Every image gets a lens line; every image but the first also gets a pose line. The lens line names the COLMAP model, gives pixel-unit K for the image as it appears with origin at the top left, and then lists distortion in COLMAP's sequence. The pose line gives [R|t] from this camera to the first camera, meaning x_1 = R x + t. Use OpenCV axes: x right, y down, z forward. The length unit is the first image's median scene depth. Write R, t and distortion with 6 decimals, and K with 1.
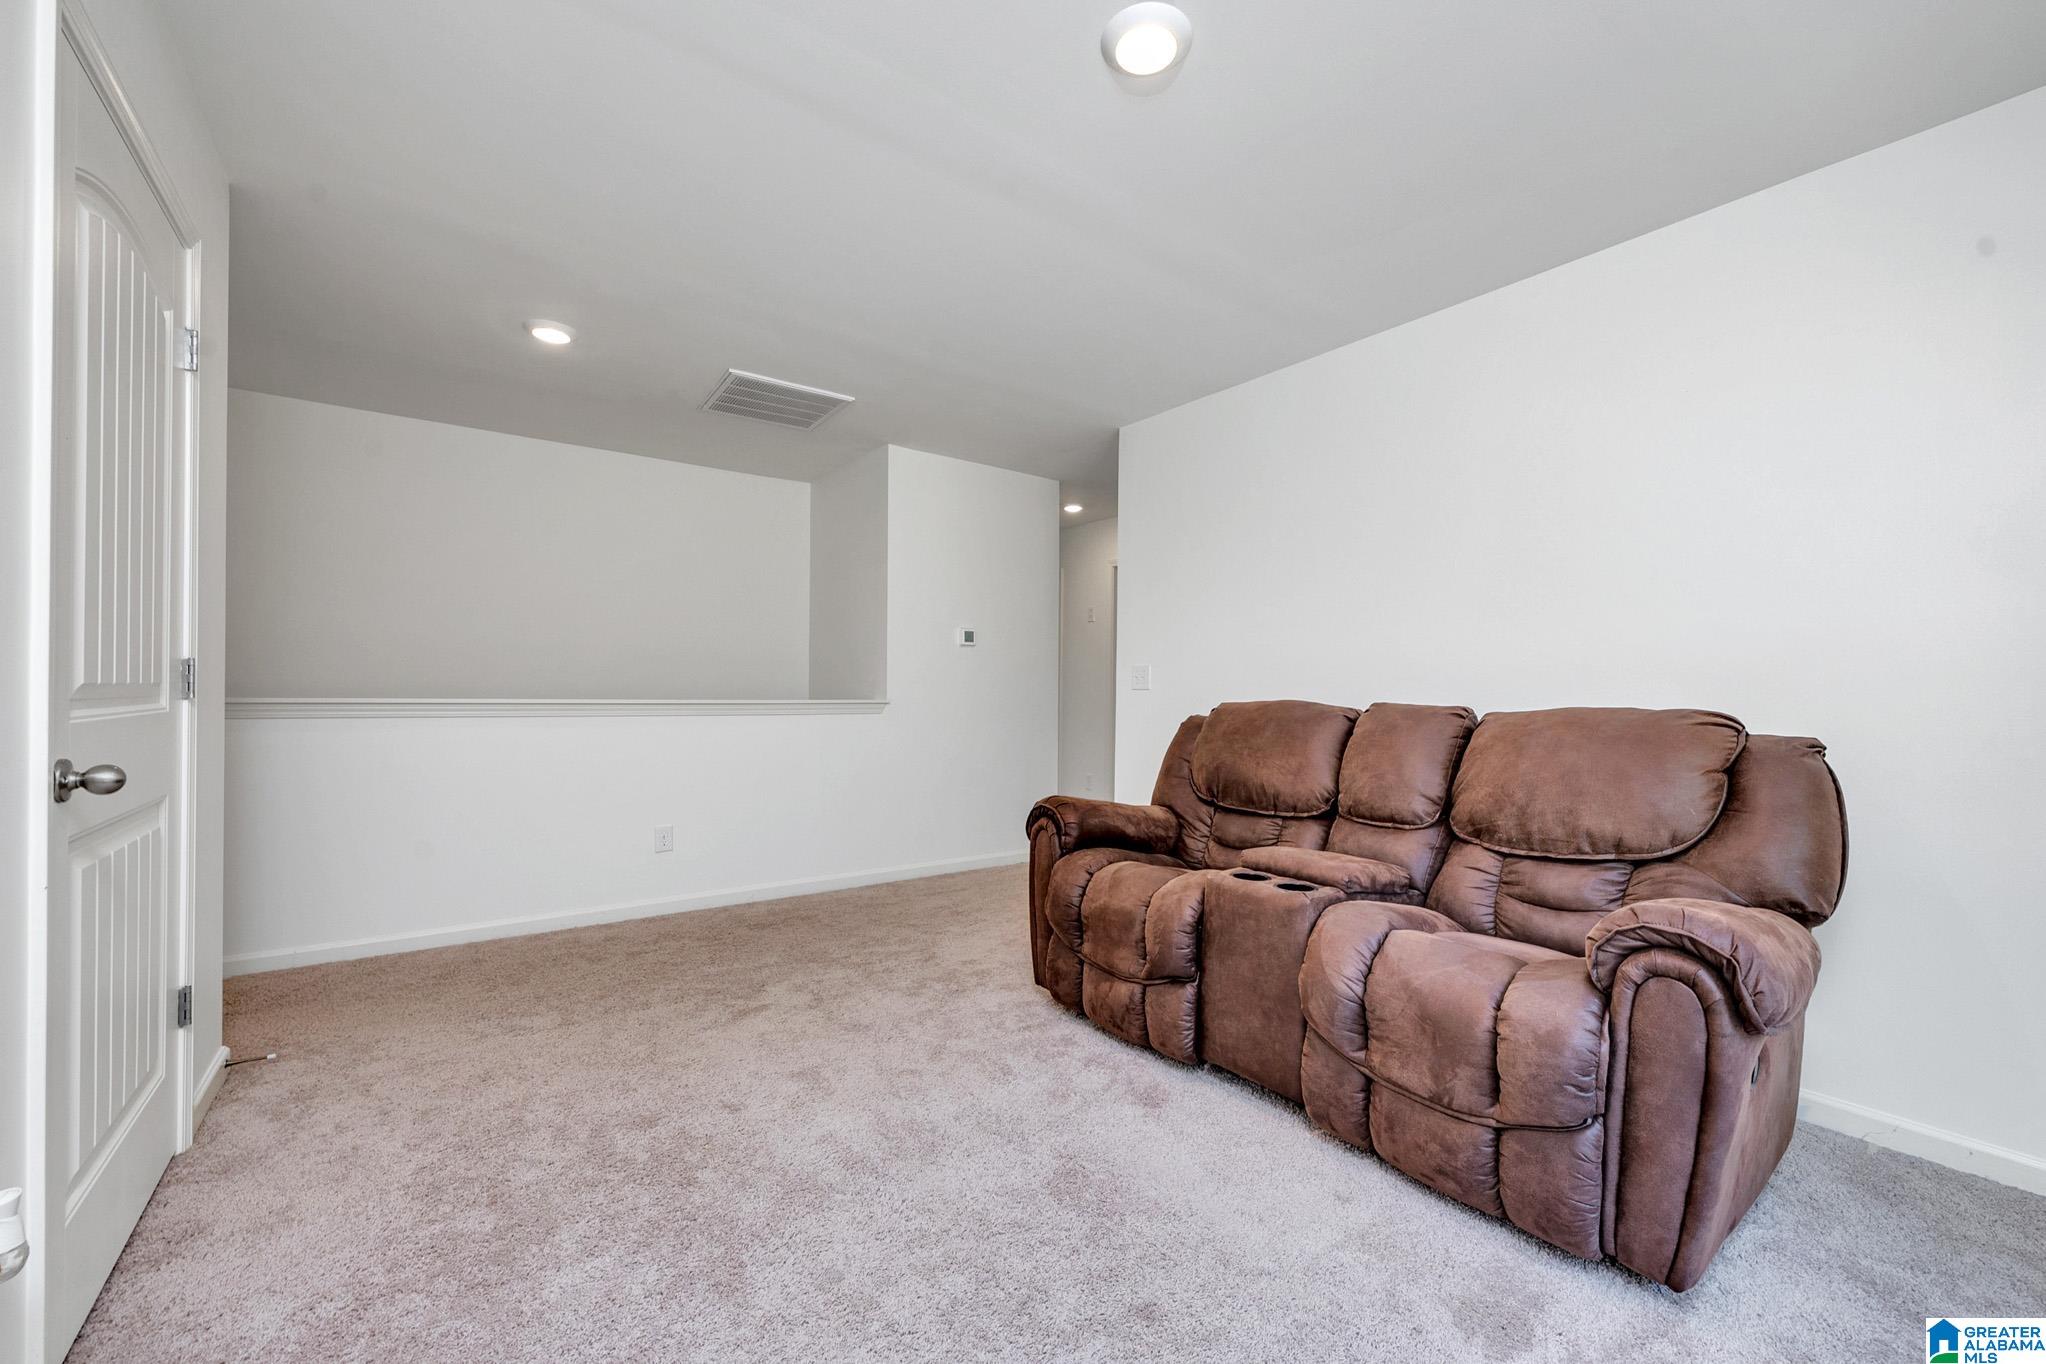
lens RADIAL K [[809.2, 0, 1012.4], [0, 809.2, 689.2], [0, 0, 1]] dist [-0.000835, -0.000157]
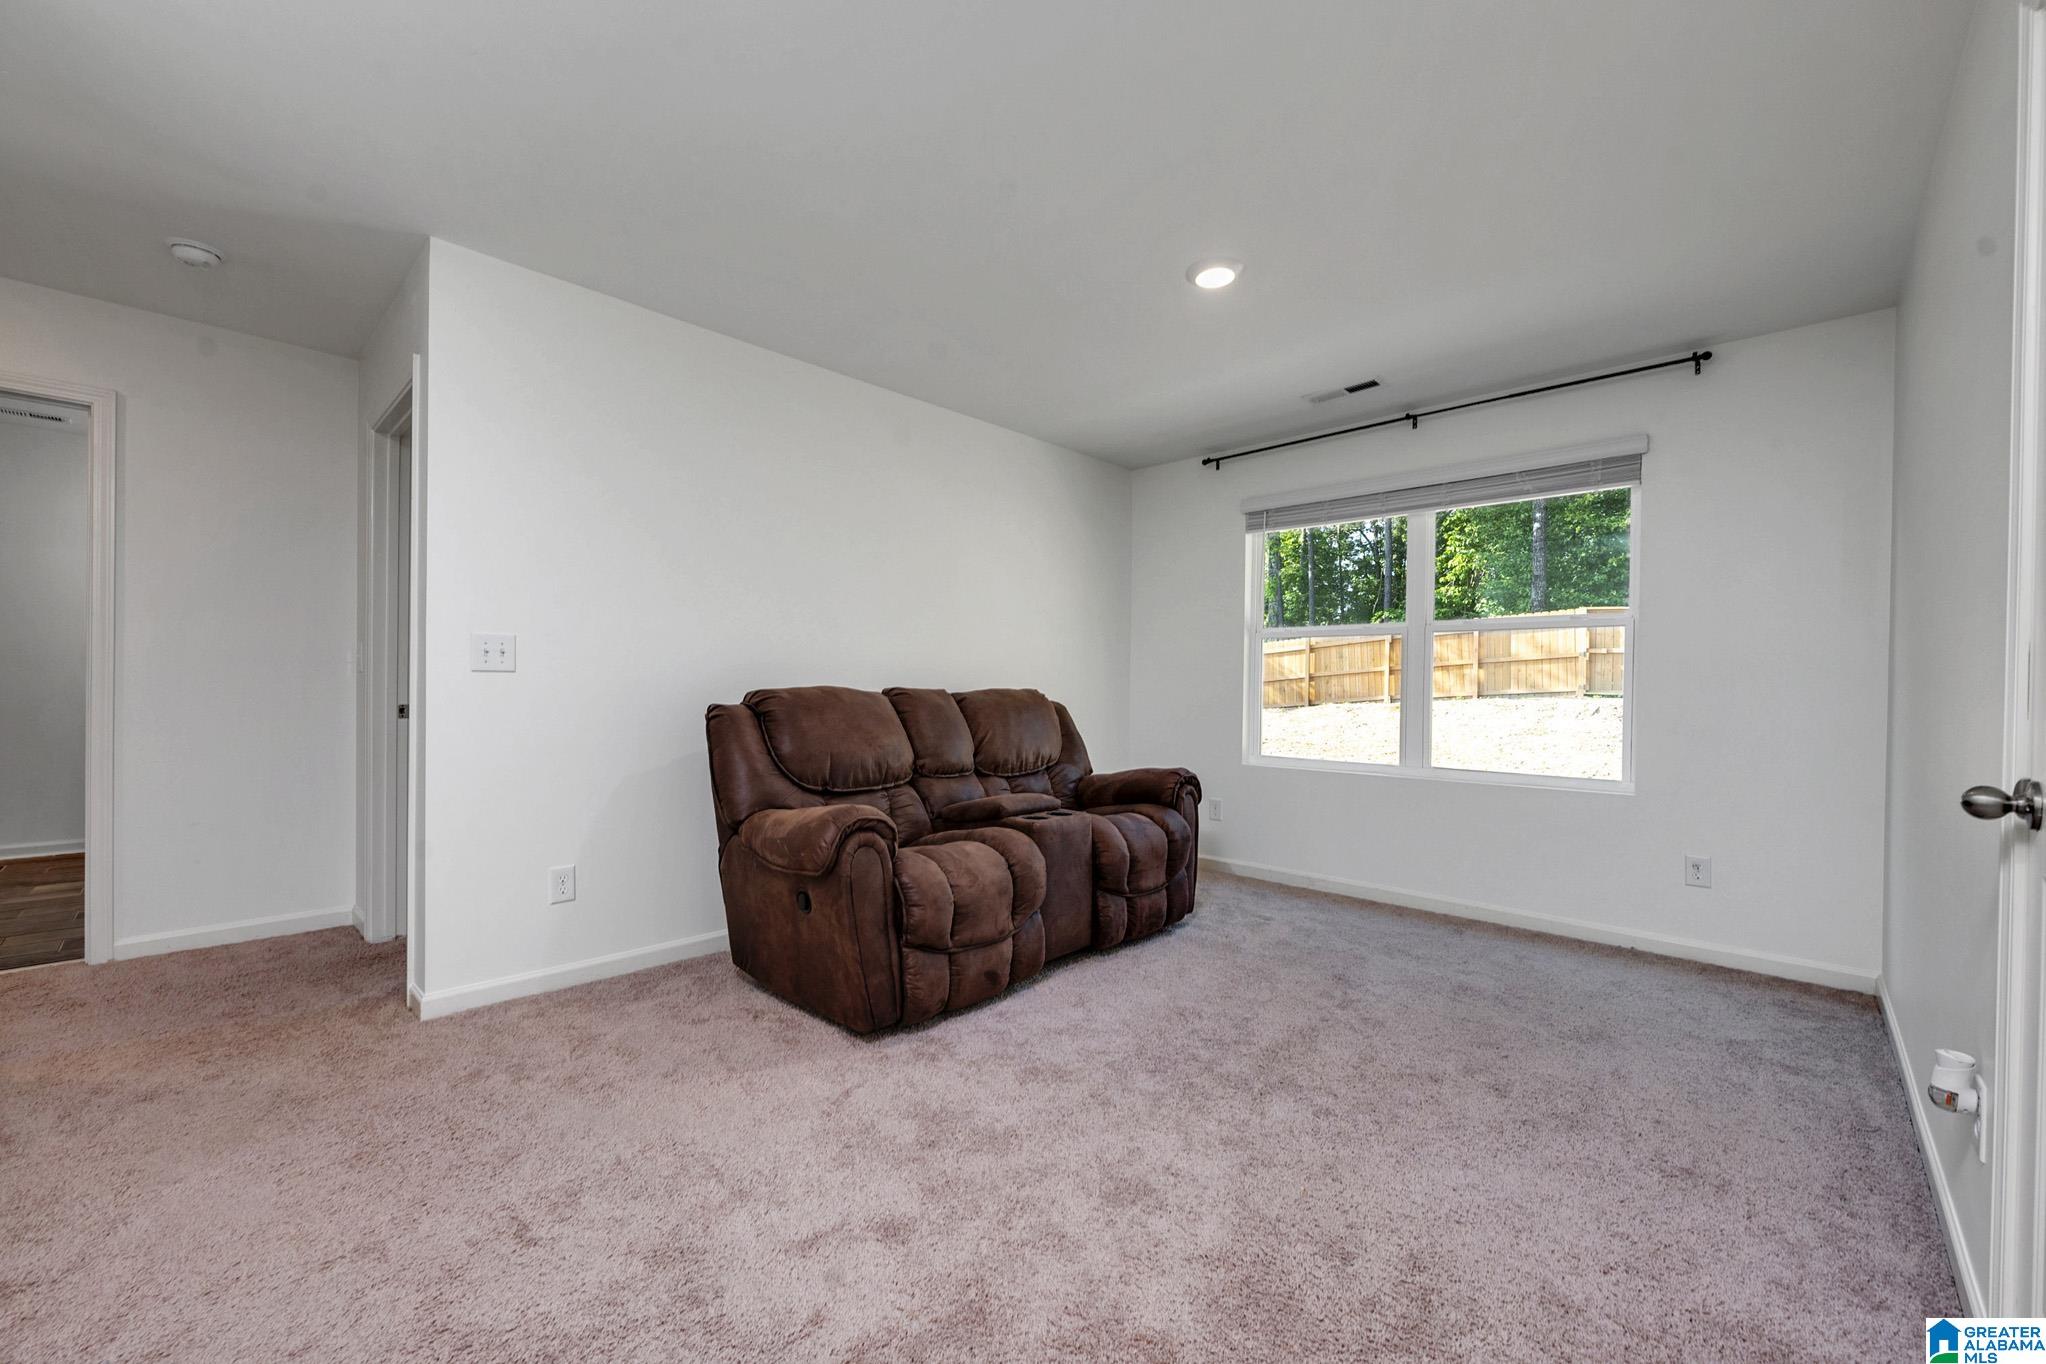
lens RADIAL K [[809.2, 0, 1012.4], [0, 809.2, 689.2], [0, 0, 1]] dist [-0.000835, -0.000157]
pose [[-0.173323, -0.016490, 0.984727, -1.010756], [-0.019046, 0.999729, 0.013389, -0.002500], [-0.984681, -0.016434, -0.173590, 1.247660]]
